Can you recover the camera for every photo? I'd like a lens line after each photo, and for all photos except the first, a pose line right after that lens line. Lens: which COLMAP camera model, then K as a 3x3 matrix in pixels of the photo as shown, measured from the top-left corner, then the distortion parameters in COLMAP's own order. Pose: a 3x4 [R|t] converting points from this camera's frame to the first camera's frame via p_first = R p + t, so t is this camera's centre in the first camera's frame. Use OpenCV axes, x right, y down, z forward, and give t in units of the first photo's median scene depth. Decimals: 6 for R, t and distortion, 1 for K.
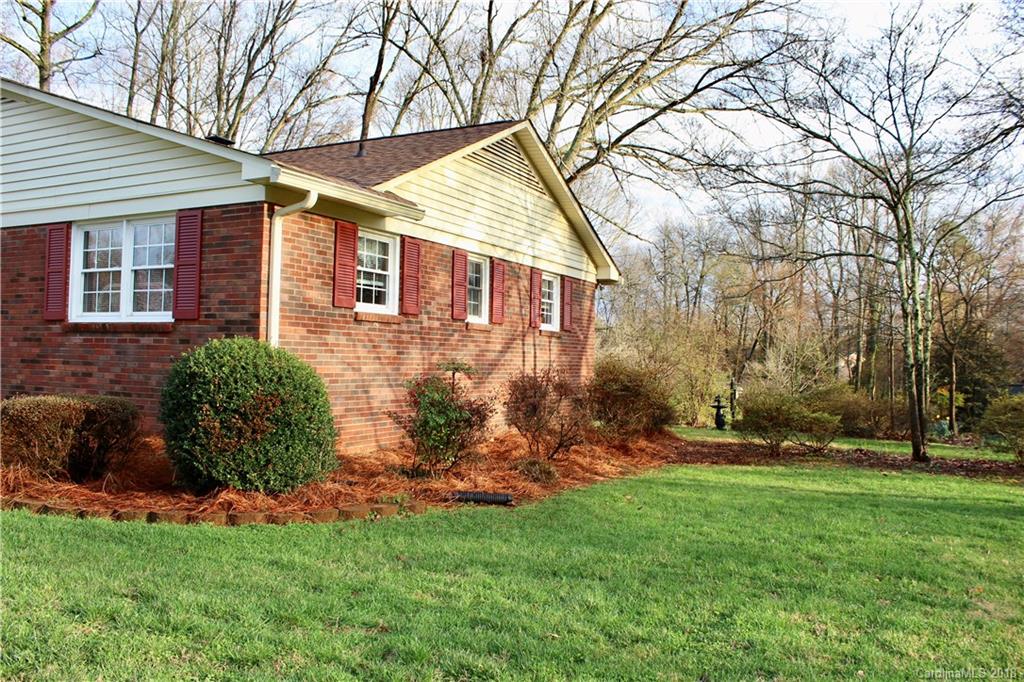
lens RADIAL K [[830.6, 0, 512.0], [0, 830.6, 341.0], [0, 0, 1]] dist [-0.186398, 0.155065]
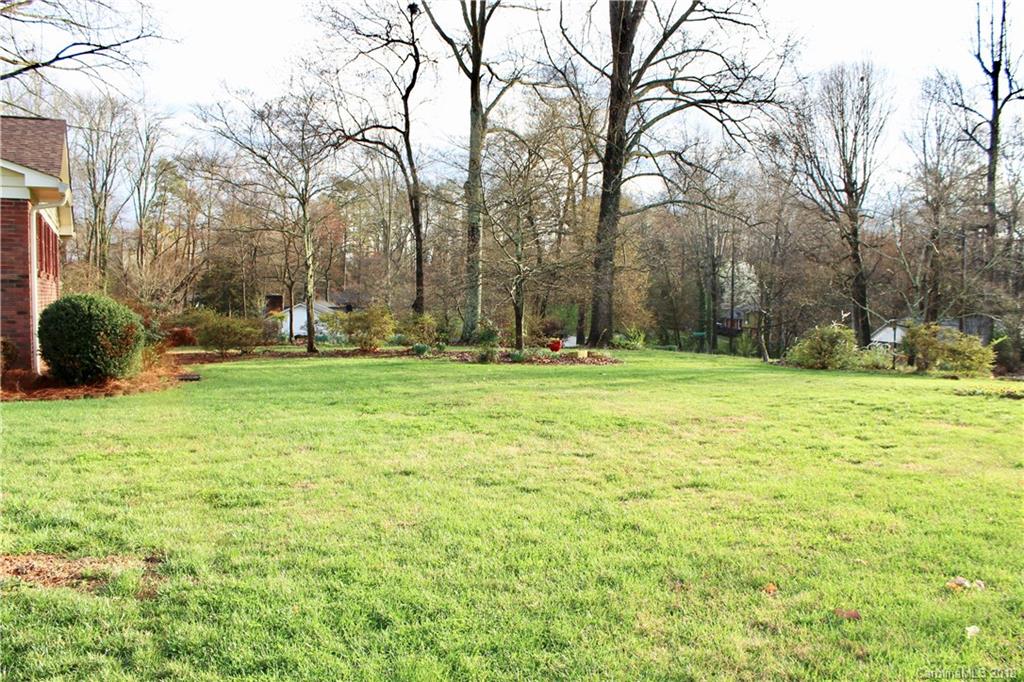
lens RADIAL K [[830.6, 0, 512.0], [0, 830.6, 341.0], [0, 0, 1]] dist [-0.186398, 0.155065]
pose [[0.601609, -0.056345, 0.796801, -0.921388], [-0.011037, 0.996828, 0.078822, -0.037104], [-0.798714, -0.056214, 0.599079, -0.571068]]
